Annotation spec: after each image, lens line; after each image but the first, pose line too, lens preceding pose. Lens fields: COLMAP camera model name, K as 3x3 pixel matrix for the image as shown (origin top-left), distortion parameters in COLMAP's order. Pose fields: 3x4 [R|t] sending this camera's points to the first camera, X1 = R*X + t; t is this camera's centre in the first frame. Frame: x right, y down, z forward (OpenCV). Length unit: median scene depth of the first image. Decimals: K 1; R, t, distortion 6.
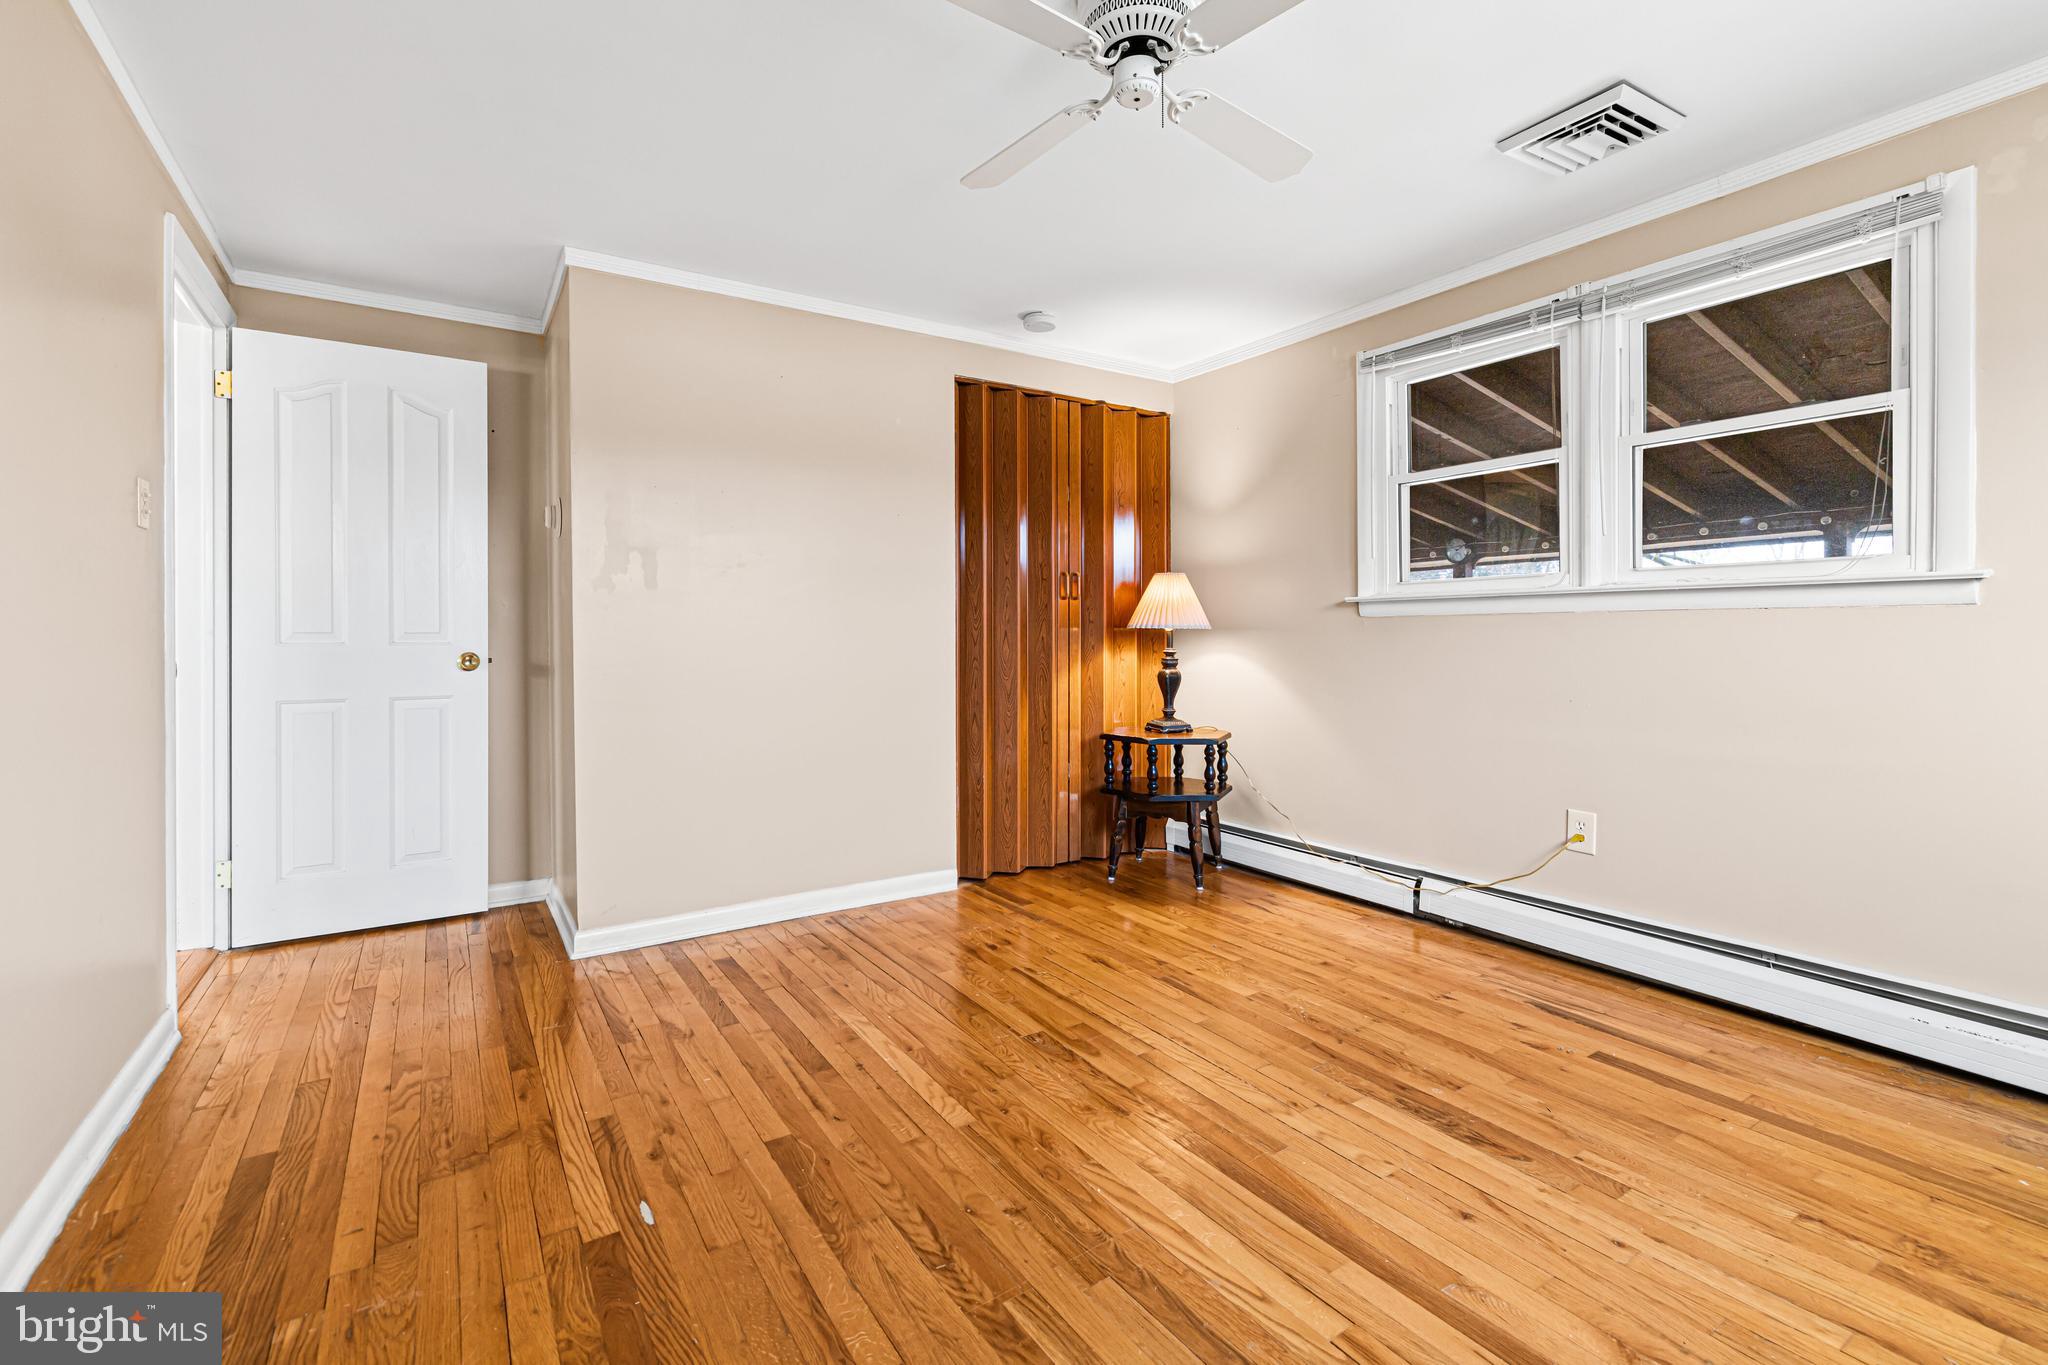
lens RADIAL K [[906.0, 0, 1021.5], [0, 906.0, 670.5], [0, 0, 1]] dist [0.008963, 0.000087]
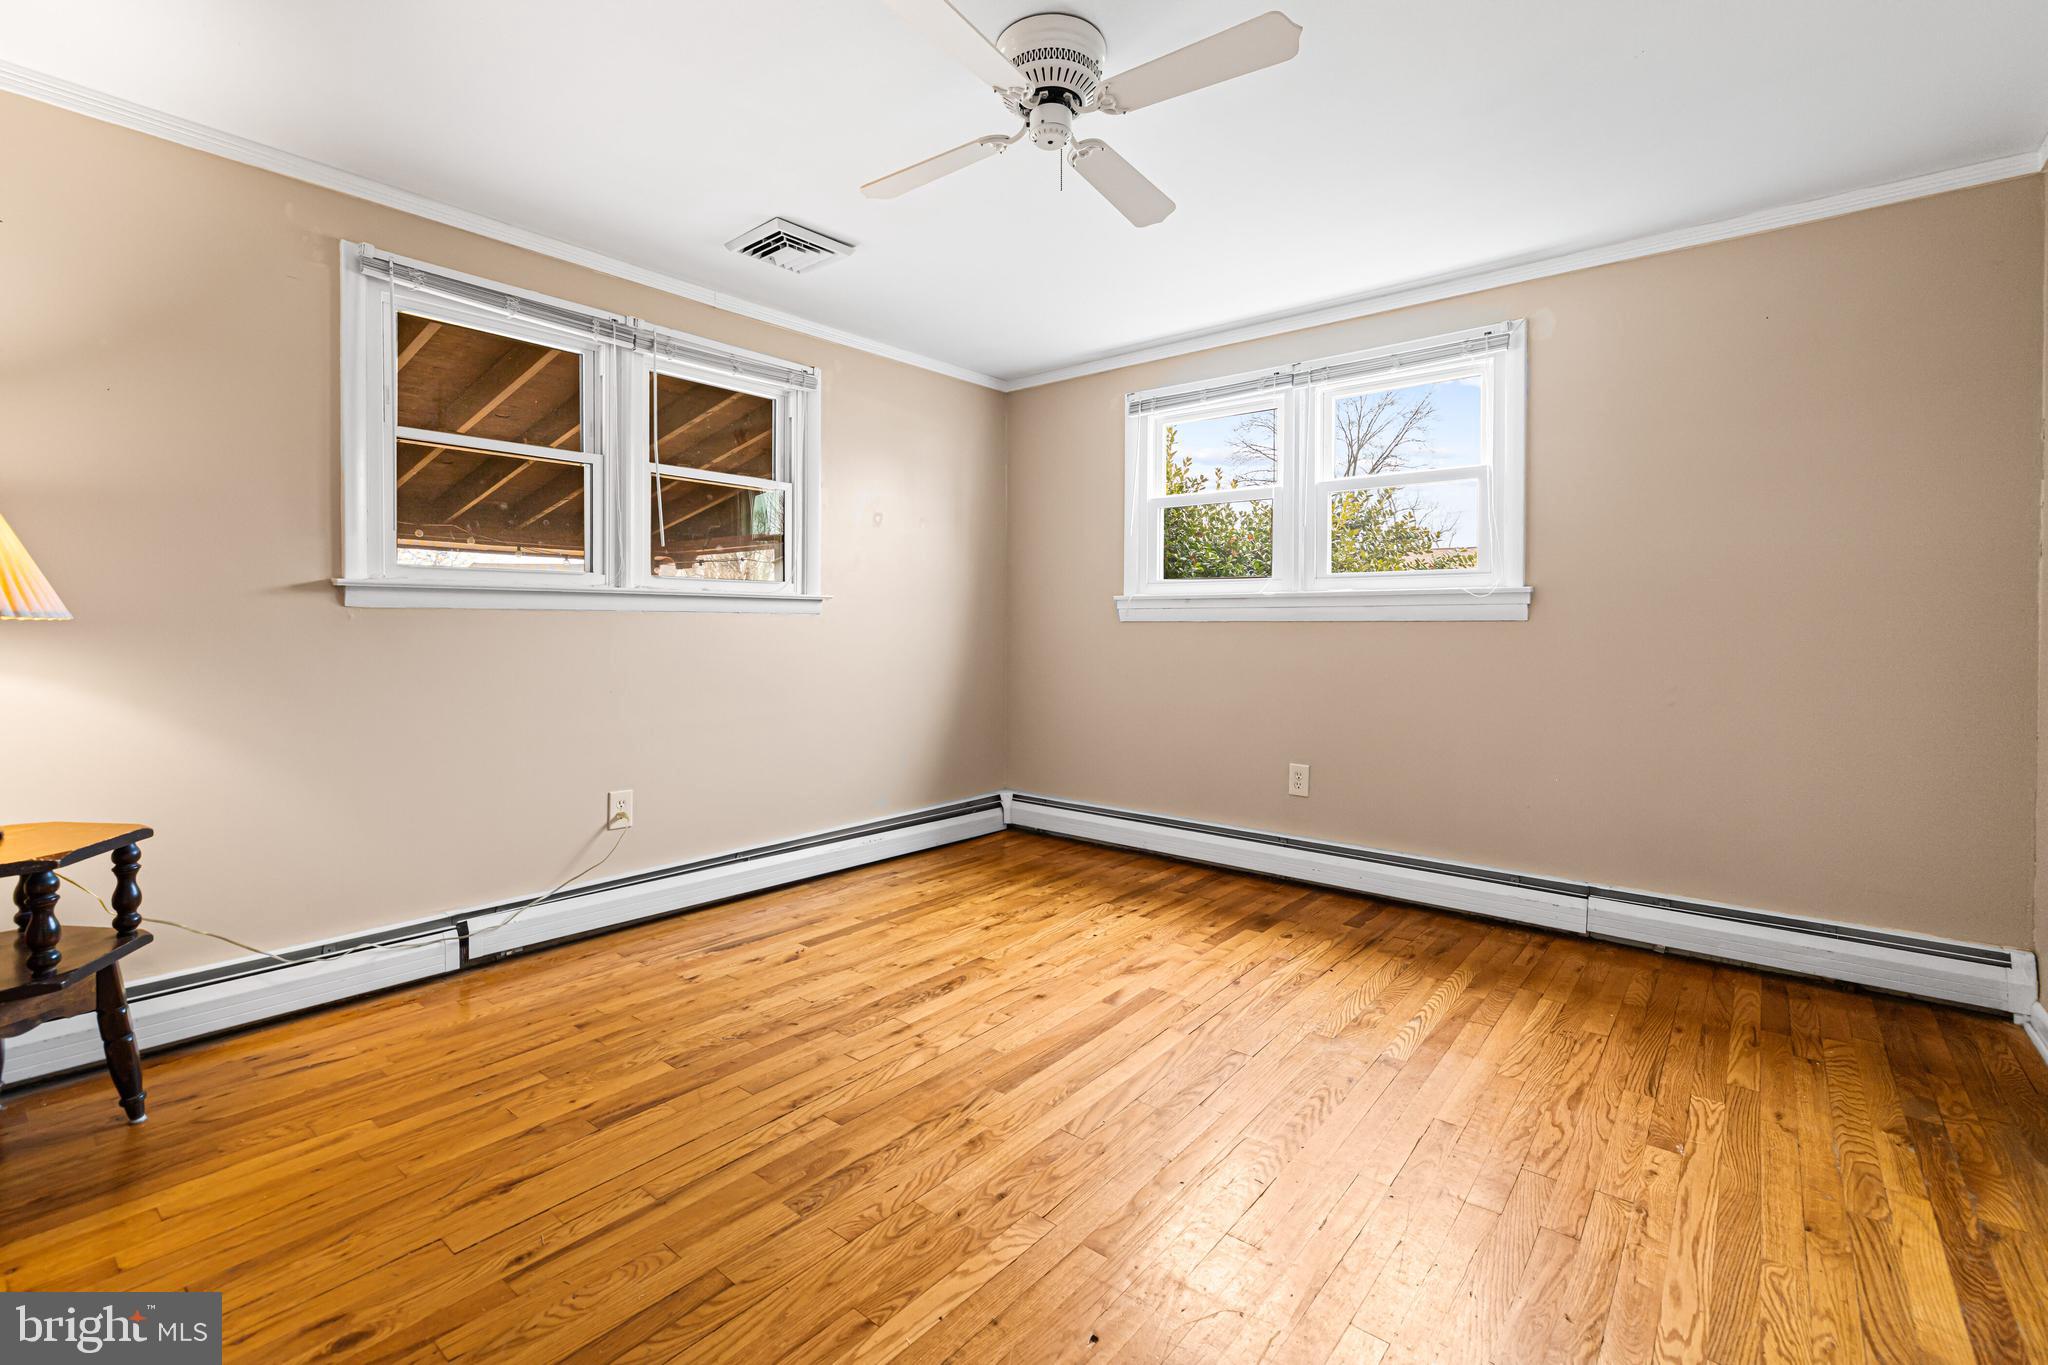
lens RADIAL K [[886.4, 0, 1022.4], [0, 886.4, 676.2], [0, 0, 1]] dist [0.001604, 0.000192]
pose [[-0.292496, -0.046501, 0.955135, -0.563248], [0.040278, 0.997331, 0.060890, -0.031884], [-0.955418, 0.056281, -0.289843, 0.854553]]
